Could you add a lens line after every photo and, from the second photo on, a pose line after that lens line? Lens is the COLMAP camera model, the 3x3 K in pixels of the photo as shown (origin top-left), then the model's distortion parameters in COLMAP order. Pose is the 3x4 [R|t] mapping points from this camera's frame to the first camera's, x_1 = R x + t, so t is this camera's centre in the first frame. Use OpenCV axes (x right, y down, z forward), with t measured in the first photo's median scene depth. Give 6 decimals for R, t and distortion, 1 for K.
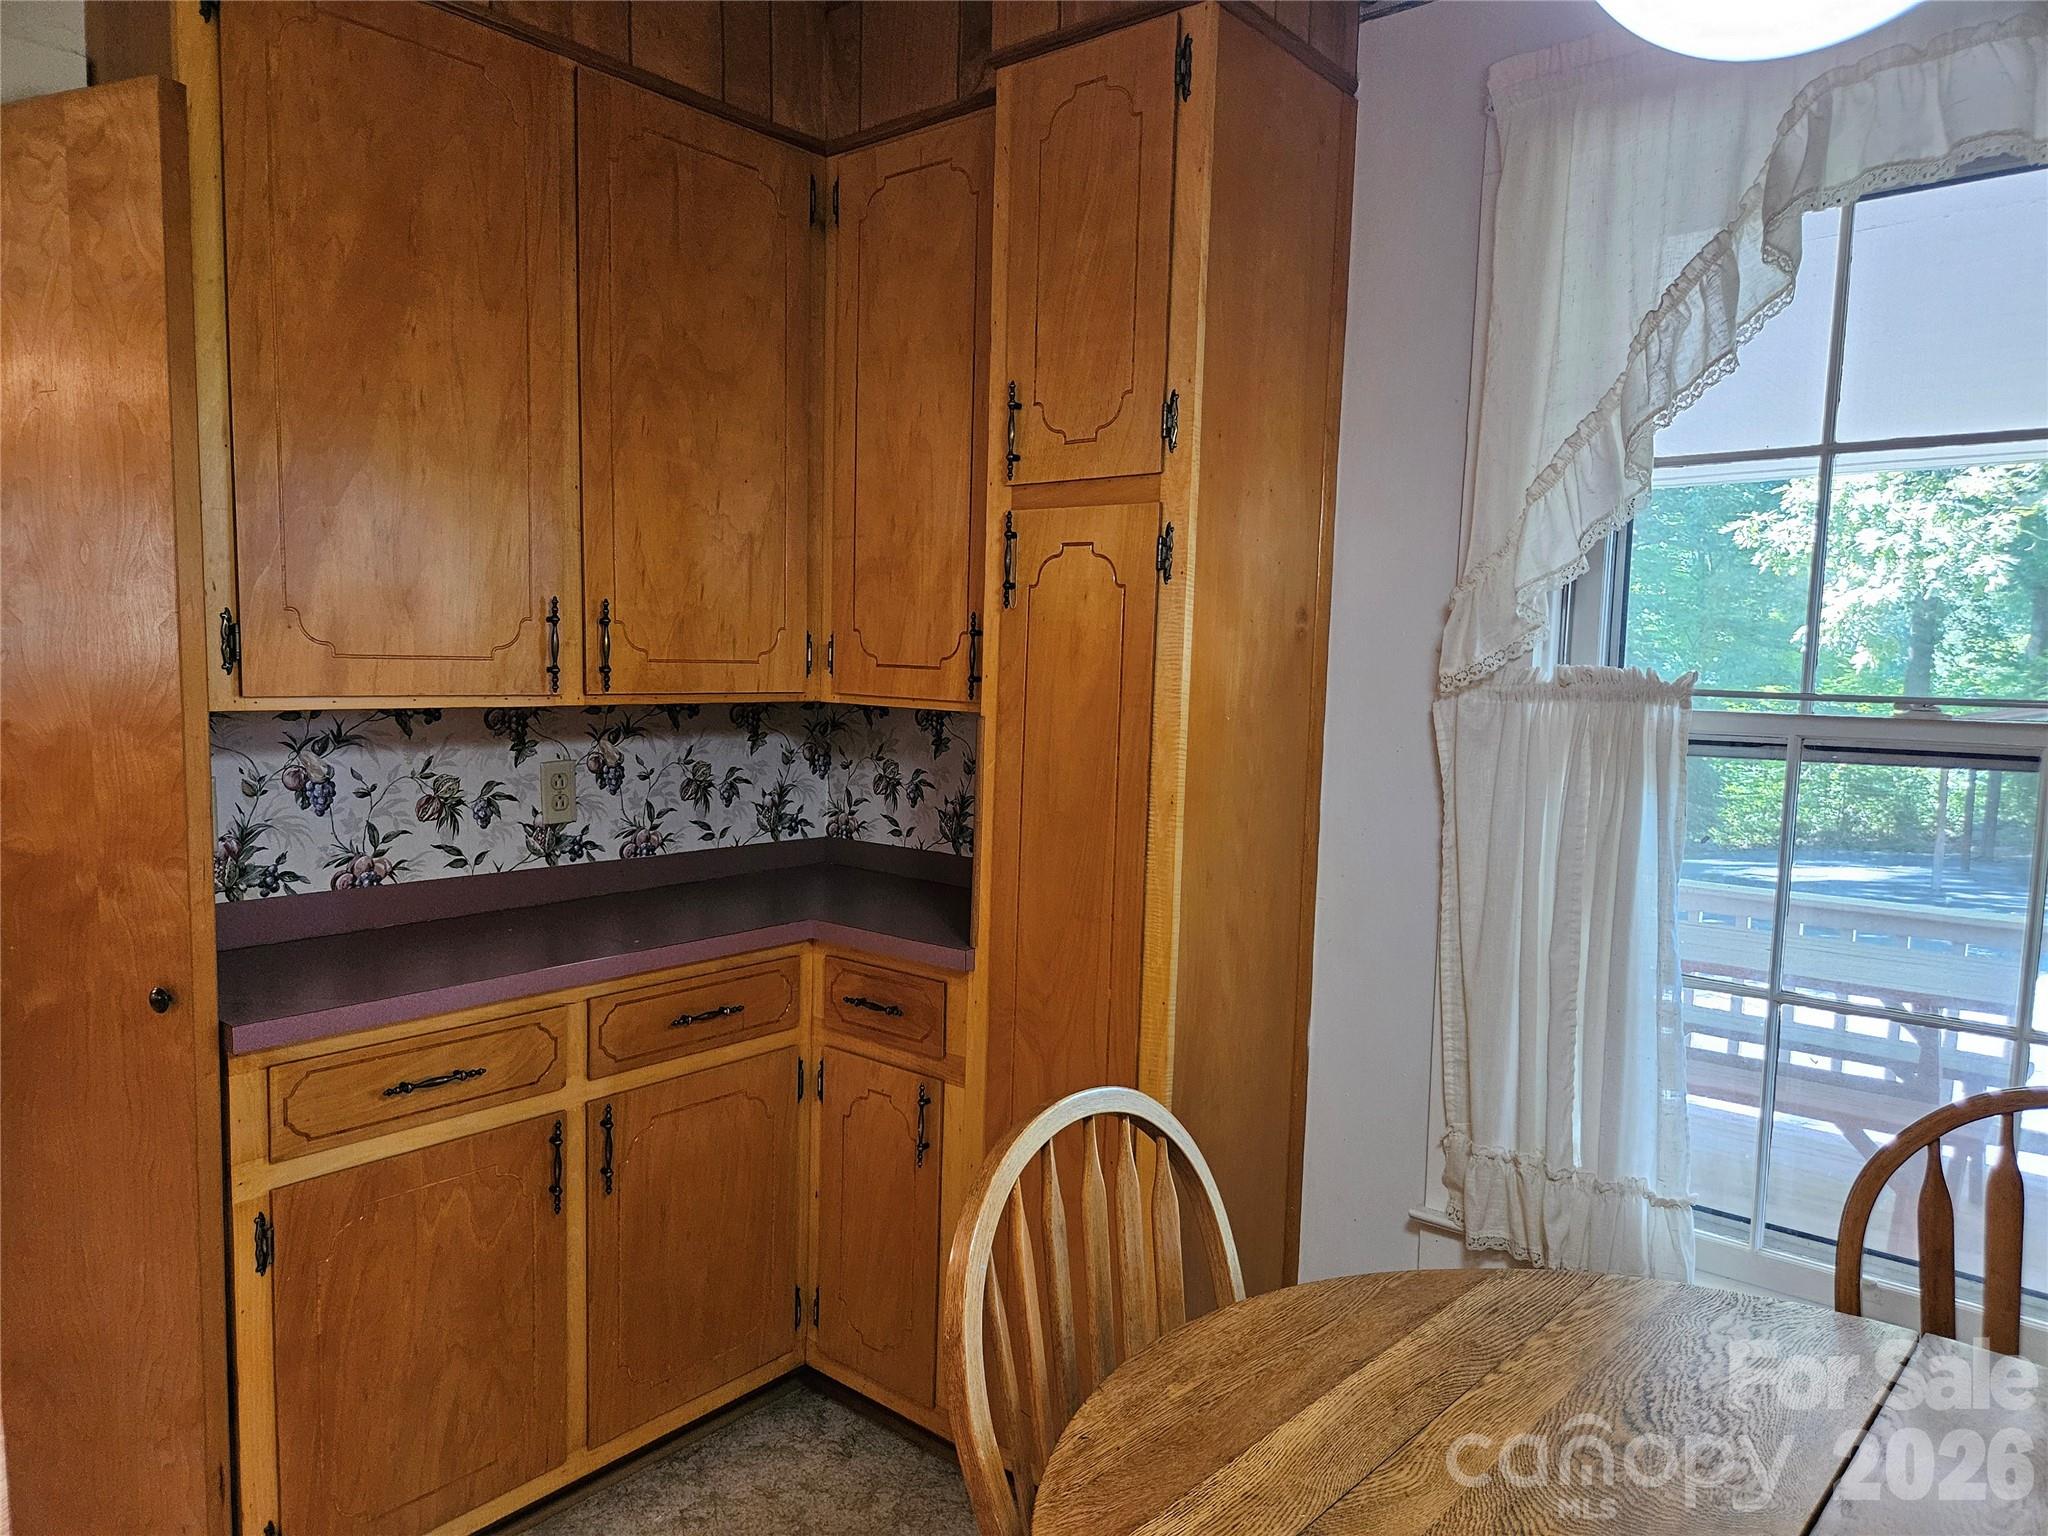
lens RADIAL K [[1370.5, 0, 1027.6], [0, 1370.5, 803.5], [0, 0, 1]] dist [0.066993, -0.049239]
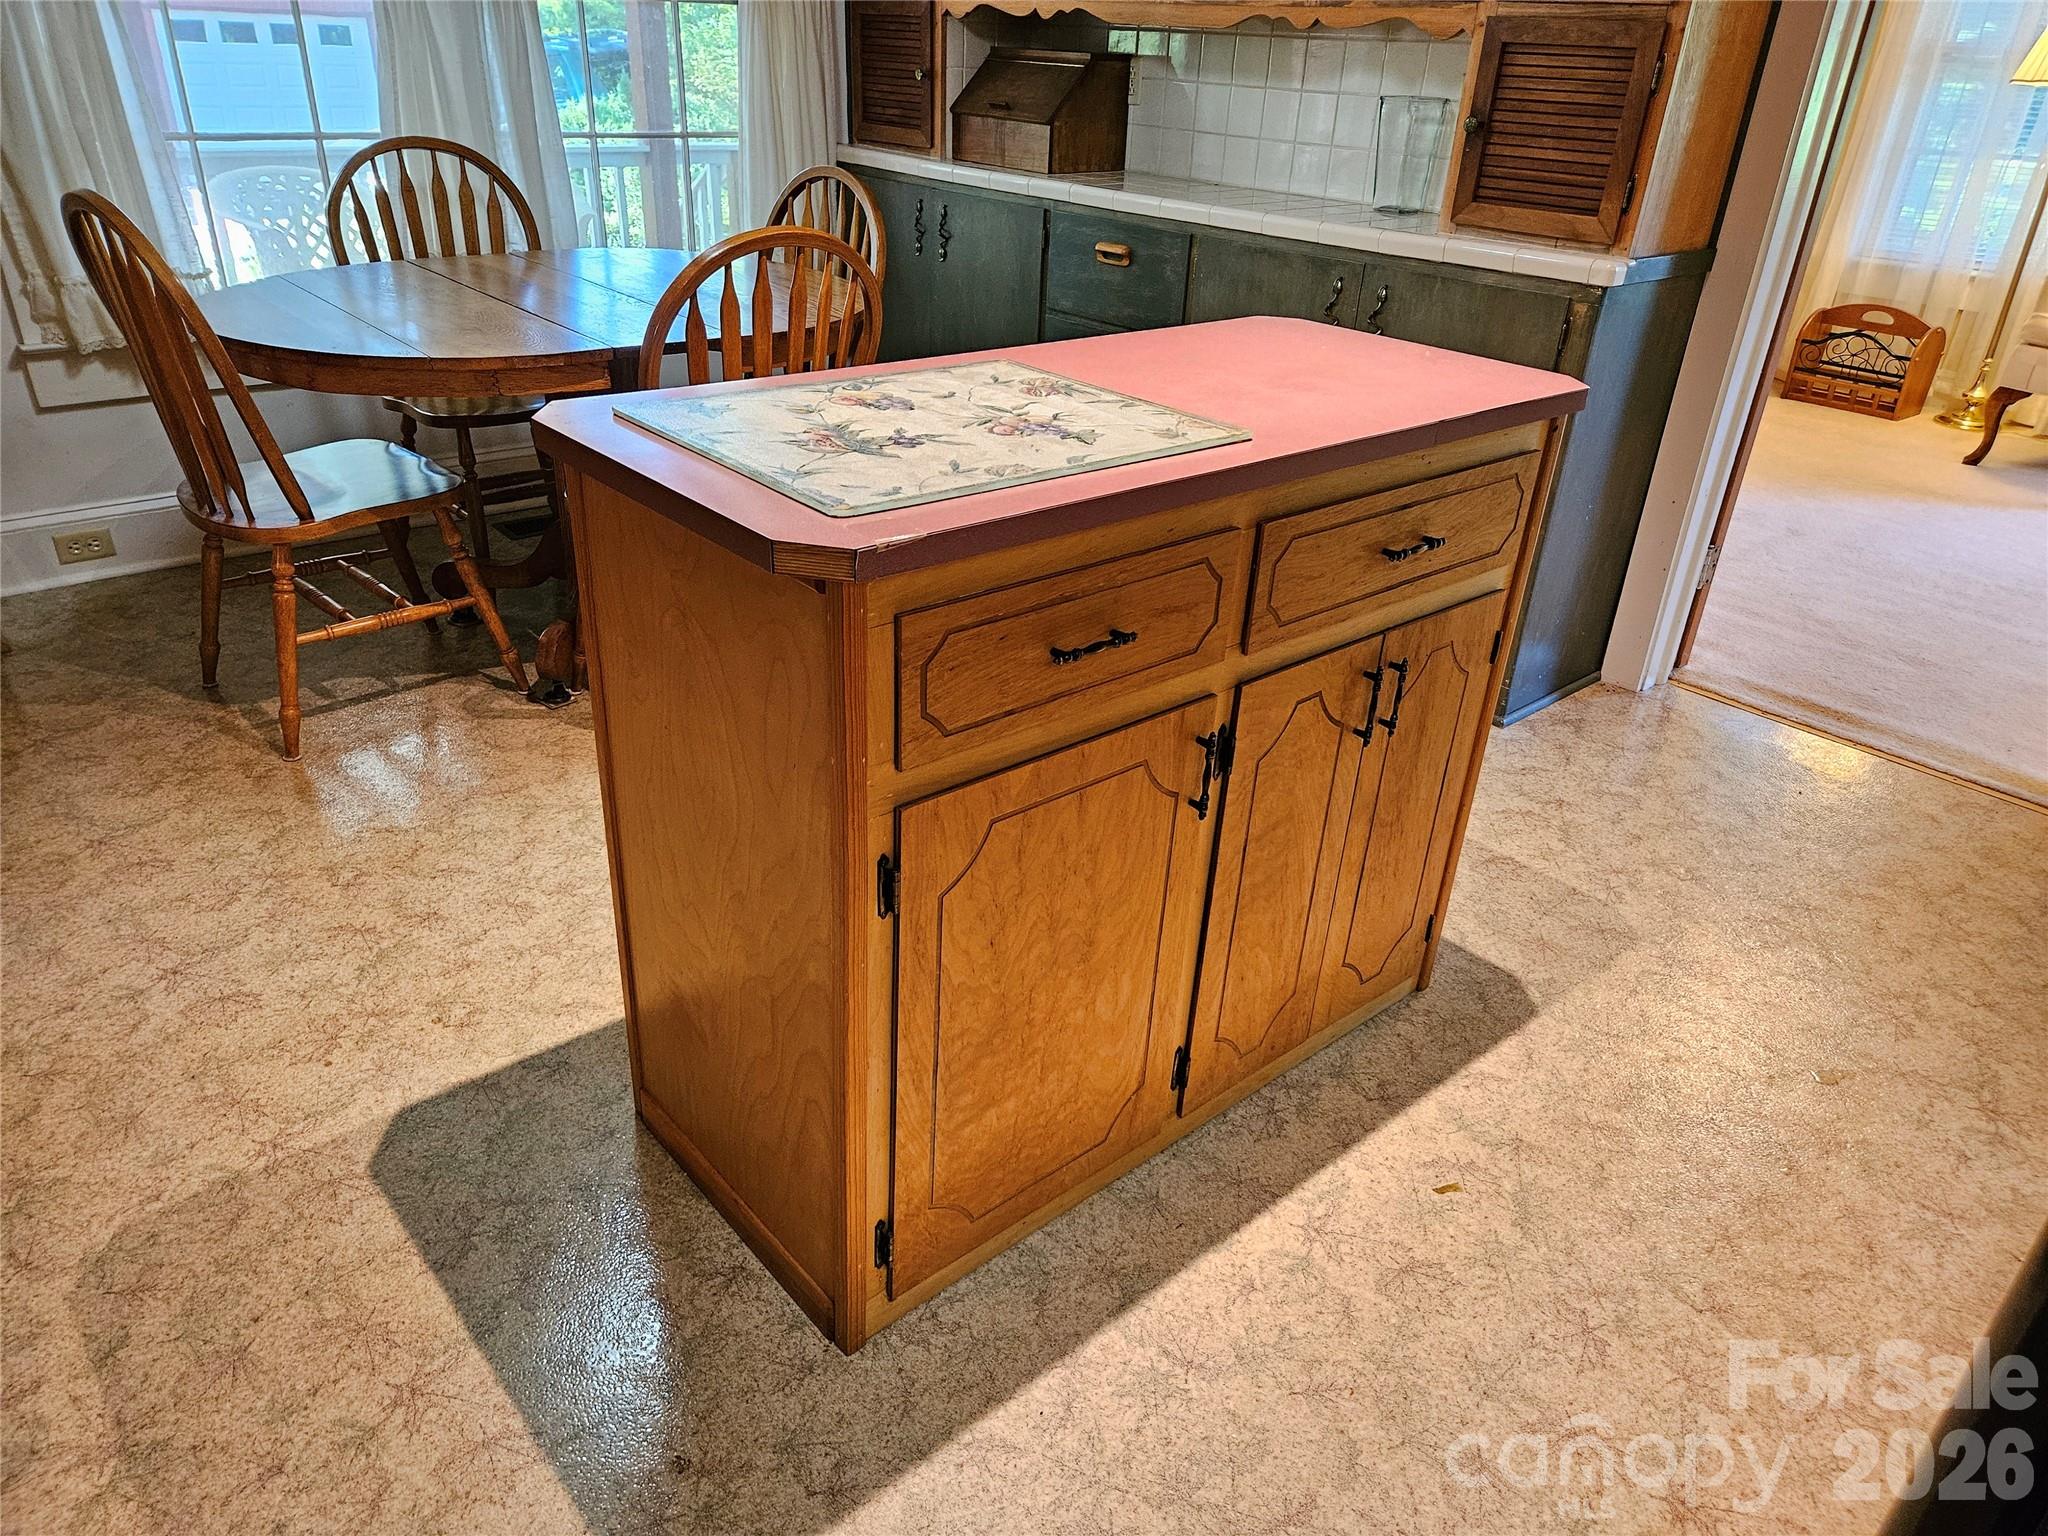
lens RADIAL K [[1381.0, 0, 1014.3], [0, 1381.0, 781.0], [0, 0, 1]] dist [0.066327, -0.050391]
pose [[0.156509, -0.481038, 0.862617, -0.953110], [0.067057, 0.876540, 0.476635, 0.065803], [-0.985398, -0.016753, 0.169443, -0.216691]]
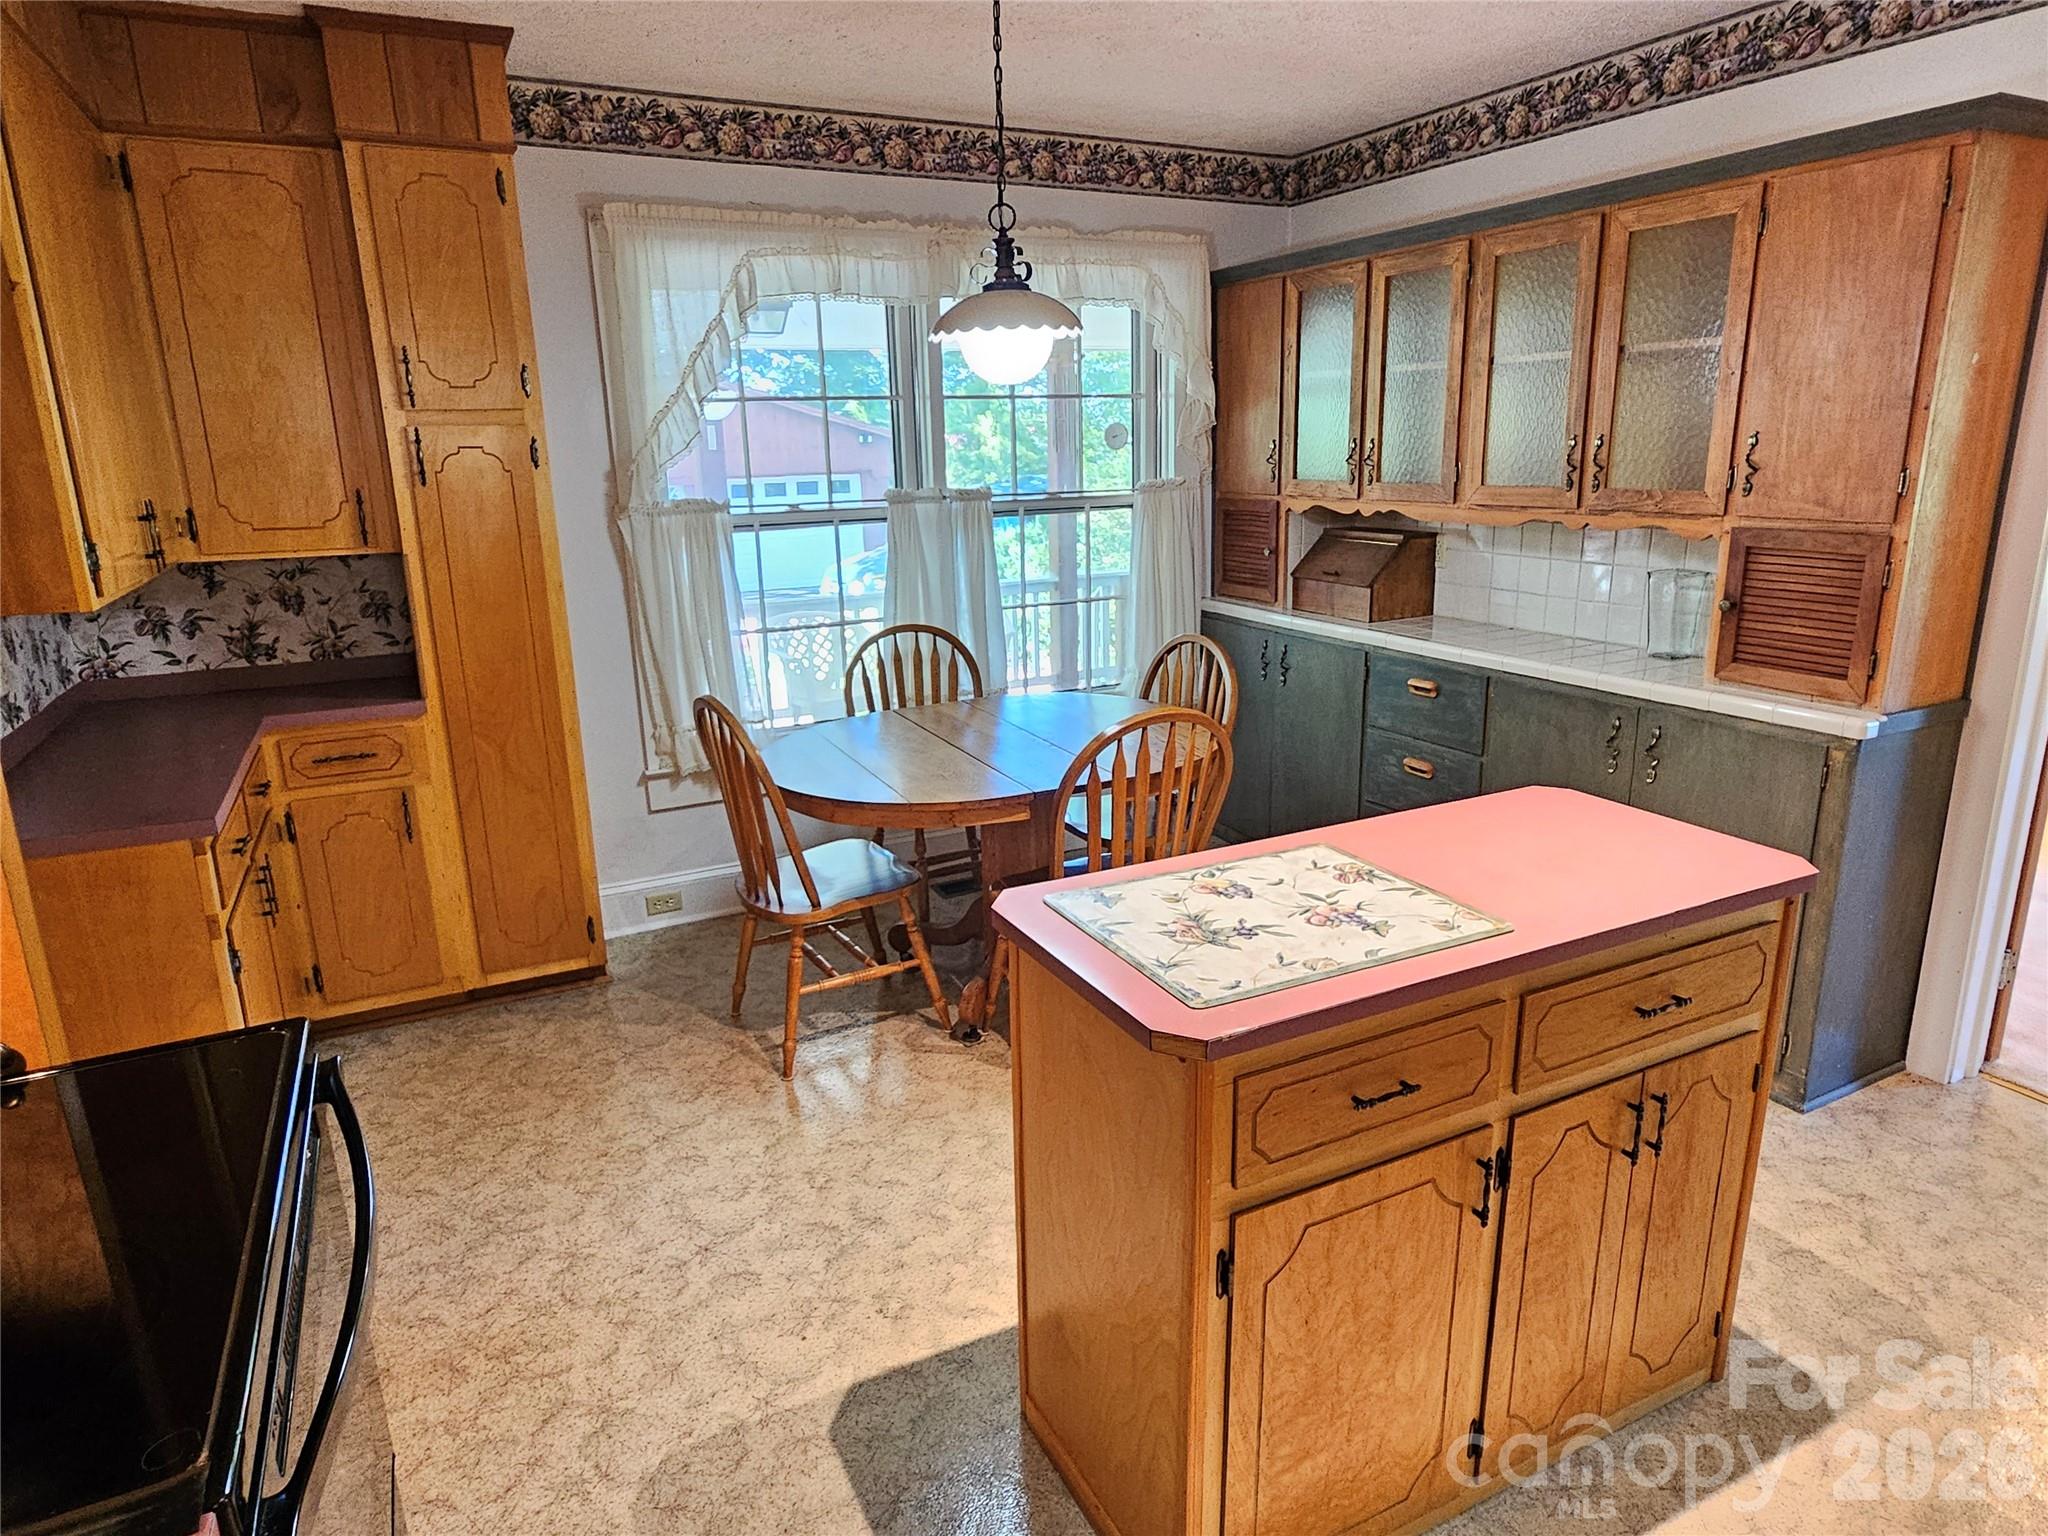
lens RADIAL K [[1222.2, 0, 1024.0], [0, 1222.2, 768.0], [0, 0, 1]] dist [0.001192, -0.001018]
pose [[0.396893, -0.269309, 0.877467, -1.043874], [0.131002, 0.962821, 0.236251, -0.063737], [-0.908468, 0.021183, 0.417416, -0.253959]]
